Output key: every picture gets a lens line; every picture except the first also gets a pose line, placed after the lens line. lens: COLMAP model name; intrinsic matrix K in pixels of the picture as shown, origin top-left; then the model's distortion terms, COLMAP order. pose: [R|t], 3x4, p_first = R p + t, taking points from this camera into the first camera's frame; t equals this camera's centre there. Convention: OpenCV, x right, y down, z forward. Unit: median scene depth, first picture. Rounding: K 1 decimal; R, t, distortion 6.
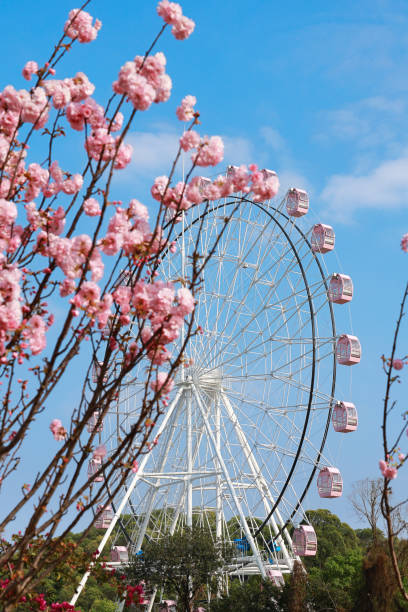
lens RADIAL K [[1150.9, 0, 204.0], [0, 1150.9, 306.0], [0, 0, 1]] dist [0.295879, -0.005323]
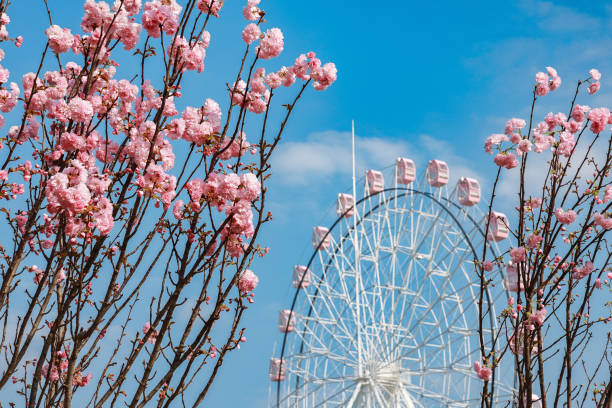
lens RADIAL K [[1150.9, 0, 306.0], [0, 1150.9, 204.0], [0, 0, 1]] dist [0.295879, -0.005323]
pose [[0.996953, -0.037393, -0.068453, 0.088018], [0.030948, 0.995195, -0.092896, 0.094302], [0.071598, 0.090495, 0.993320, -0.025630]]
